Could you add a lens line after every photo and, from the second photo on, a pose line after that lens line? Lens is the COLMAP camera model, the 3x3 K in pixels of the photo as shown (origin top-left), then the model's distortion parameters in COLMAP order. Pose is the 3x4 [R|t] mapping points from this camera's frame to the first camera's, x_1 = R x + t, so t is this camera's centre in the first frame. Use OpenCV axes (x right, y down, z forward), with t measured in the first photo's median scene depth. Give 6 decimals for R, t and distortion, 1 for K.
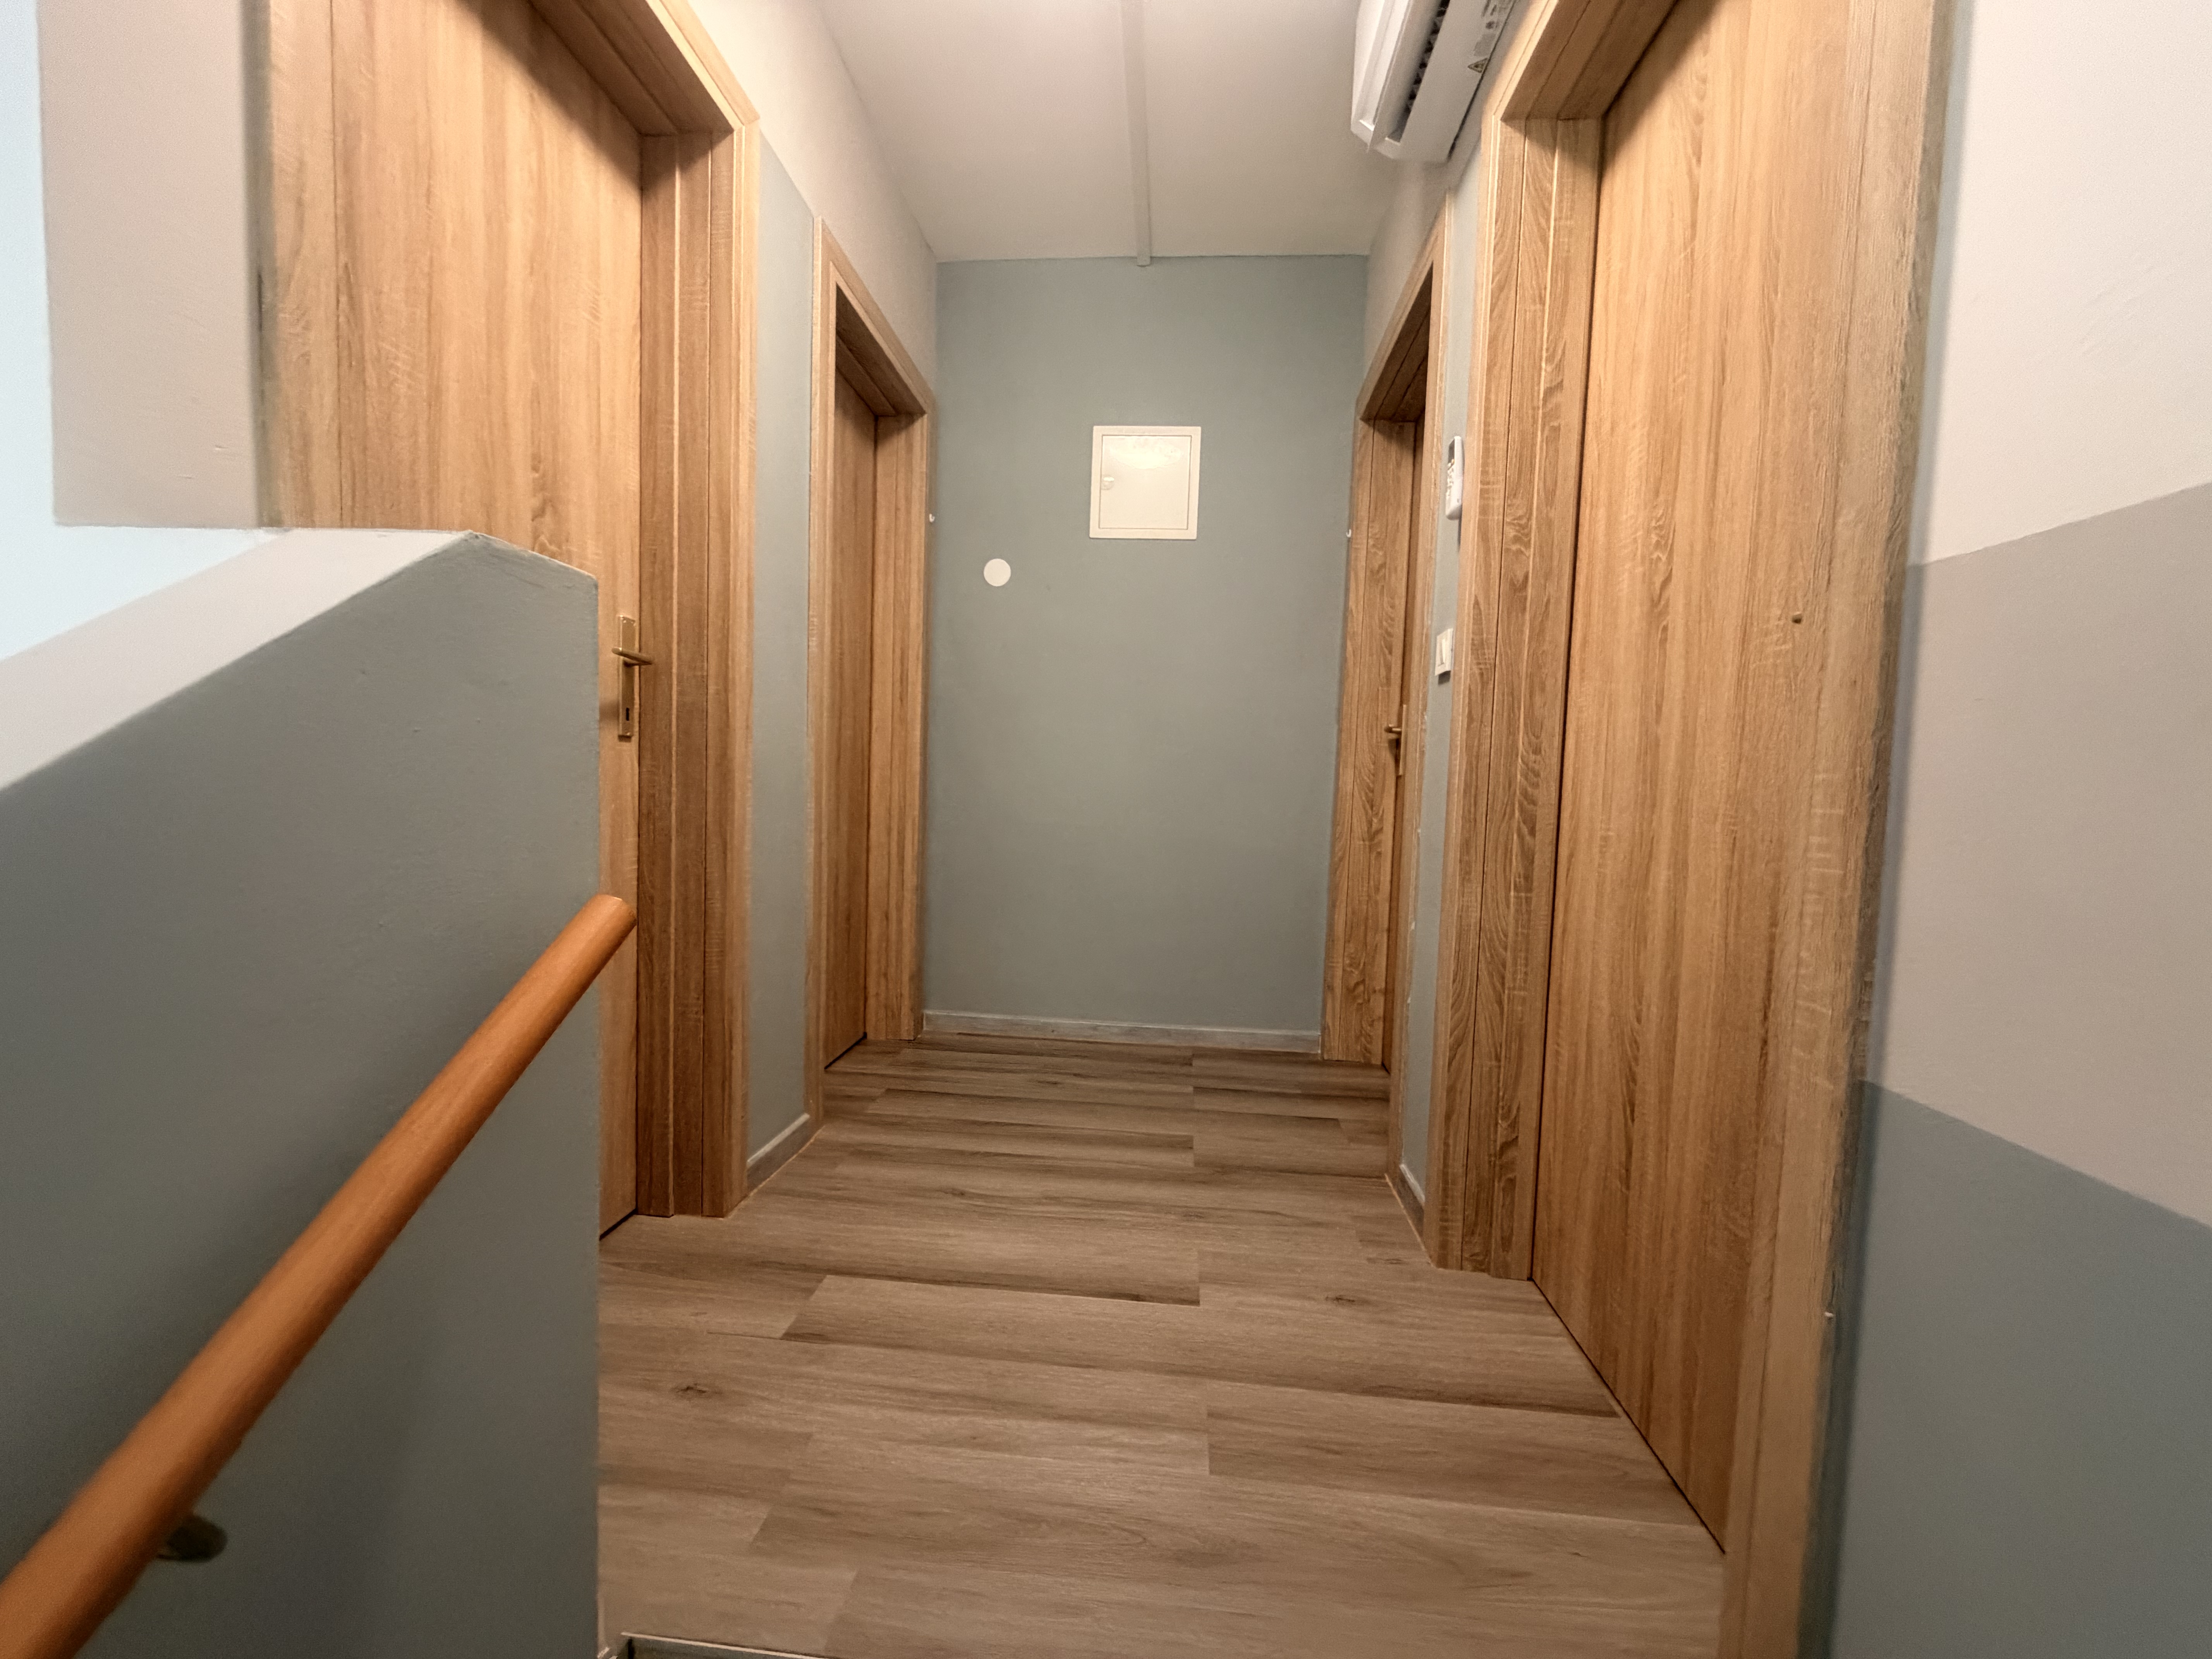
lens RADIAL K [[872.8, 0, 1111.3], [0, 872.8, 833.2], [0, 0, 1]] dist [-0.000878, 0.000013]
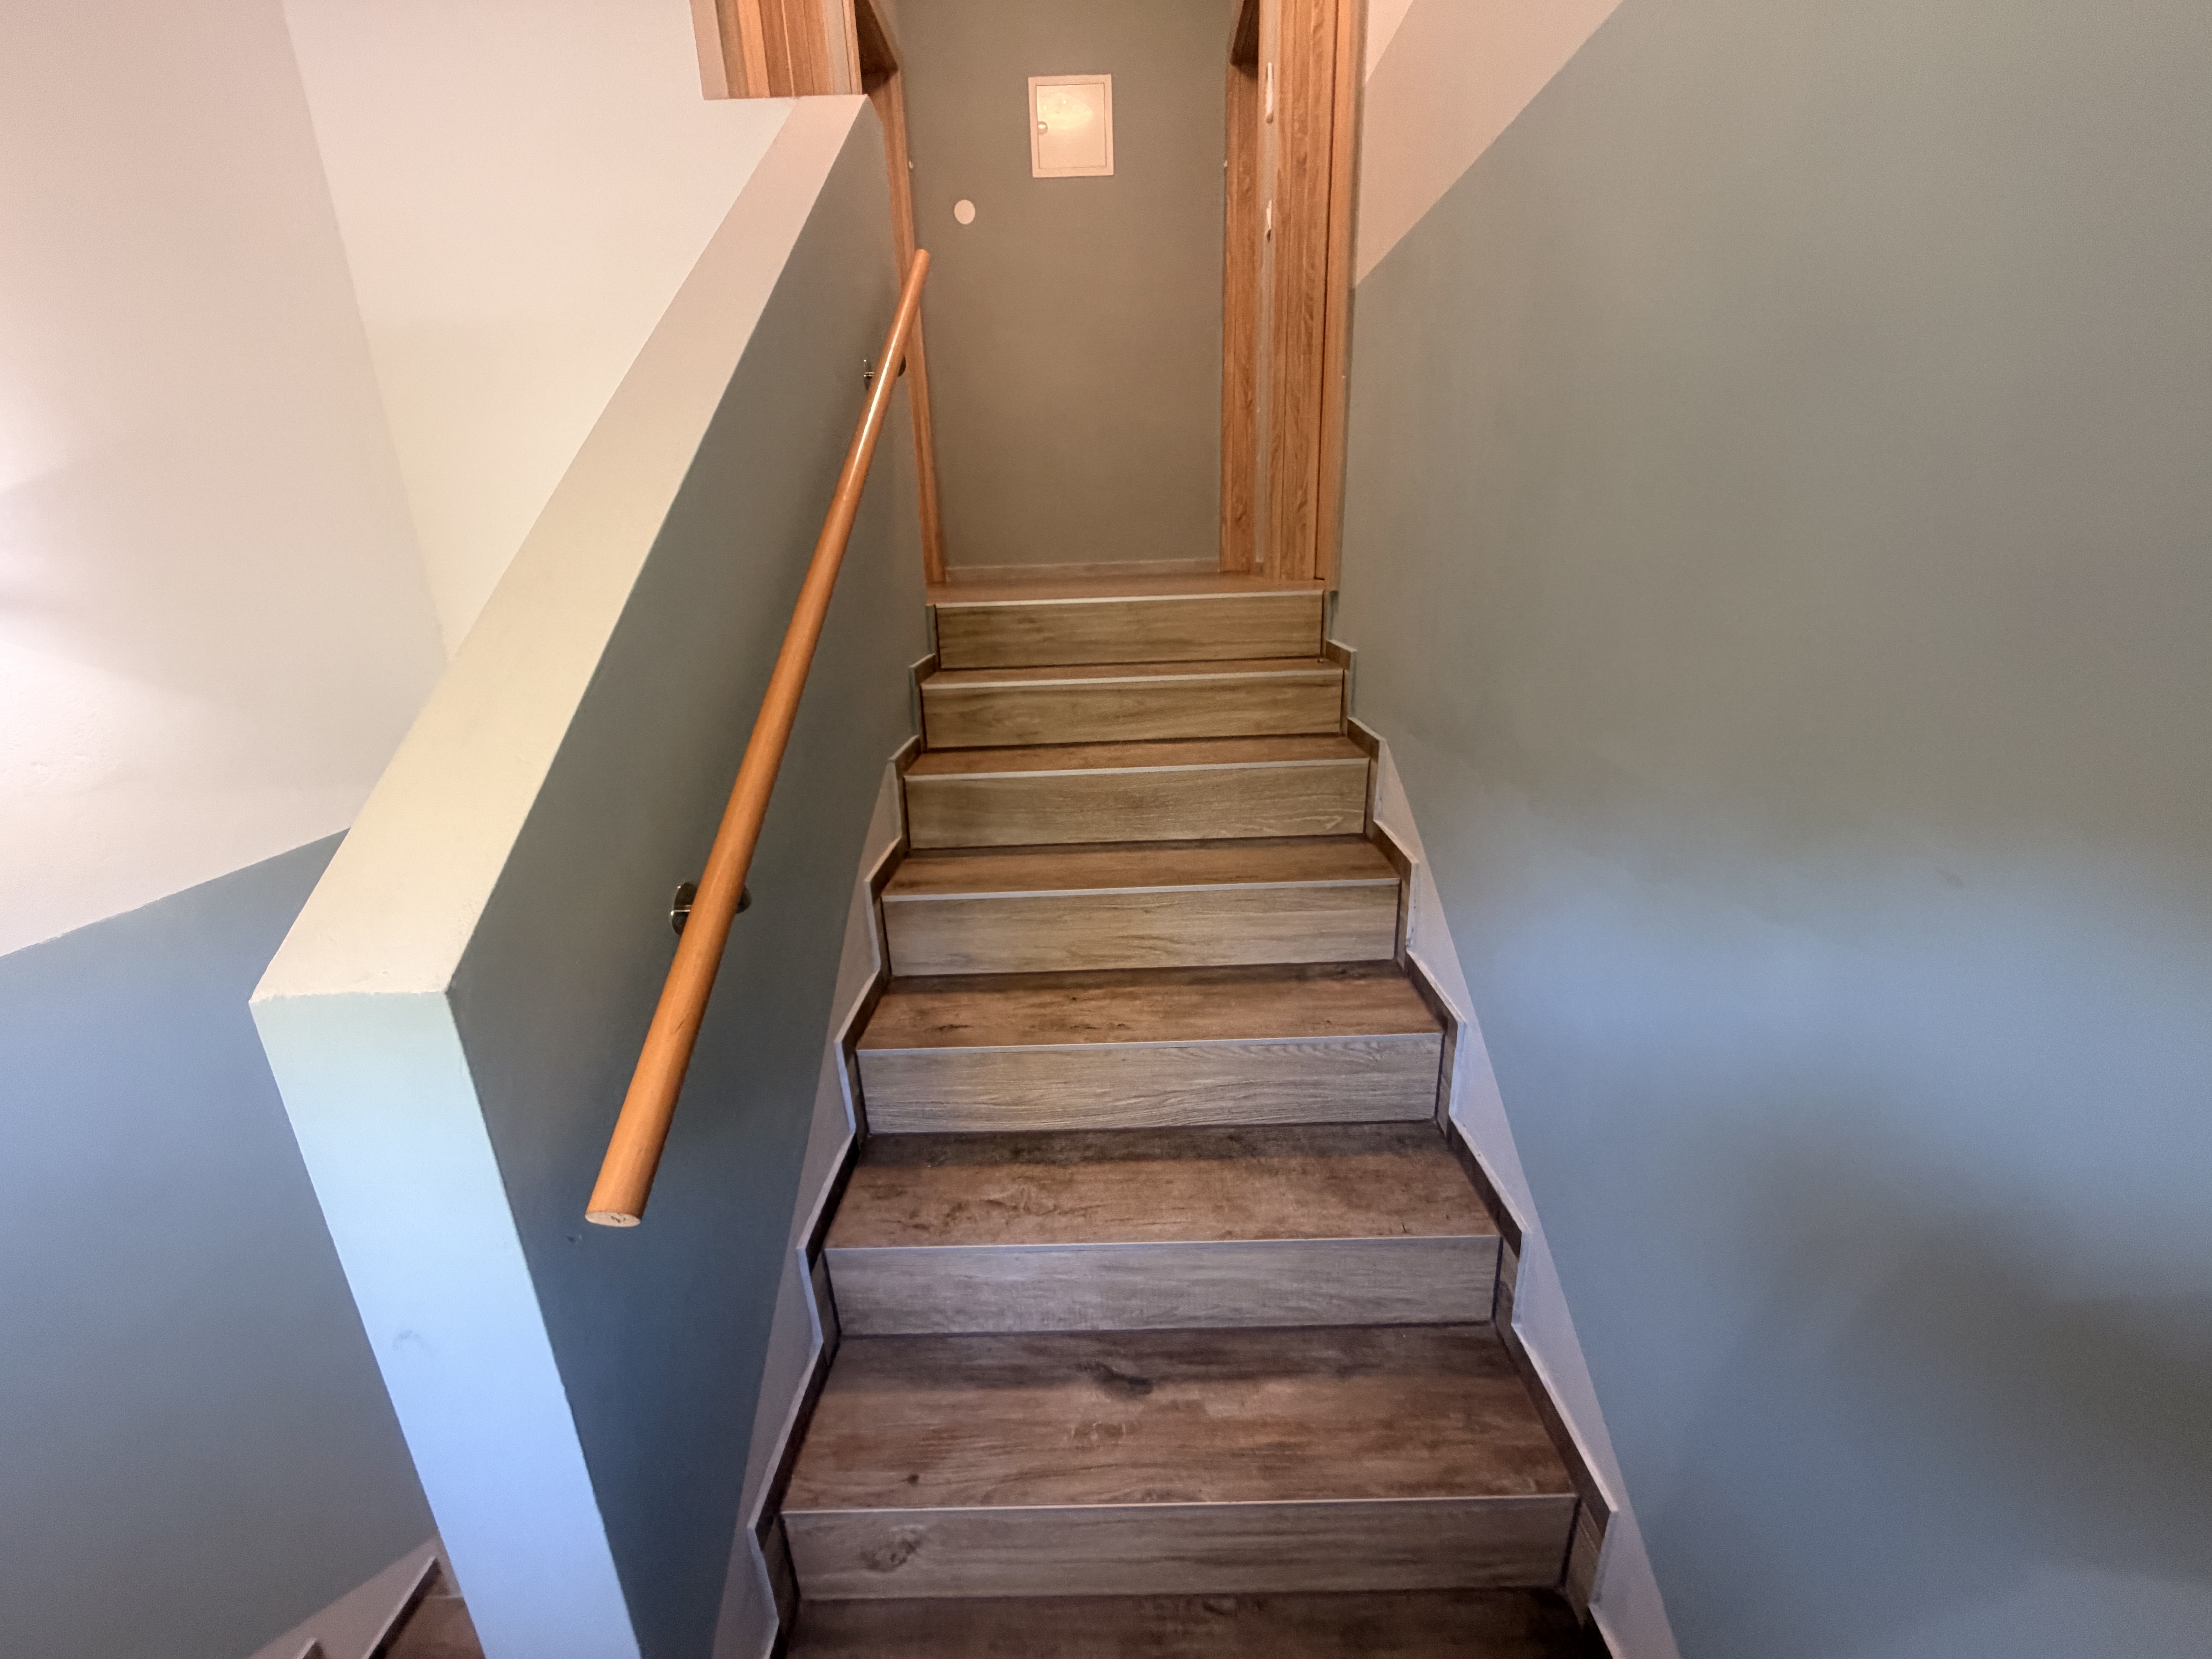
lens RADIAL K [[872.8, 0, 1107.1], [0, 872.8, 834.7], [0, 0, 1]] dist [-0.000878, 0.000013]
pose [[0.994484, -0.087605, 0.057683, -0.080648], [0.070013, 0.963911, 0.256853, 0.304310], [-0.078103, -0.251398, 0.964727, -0.561608]]
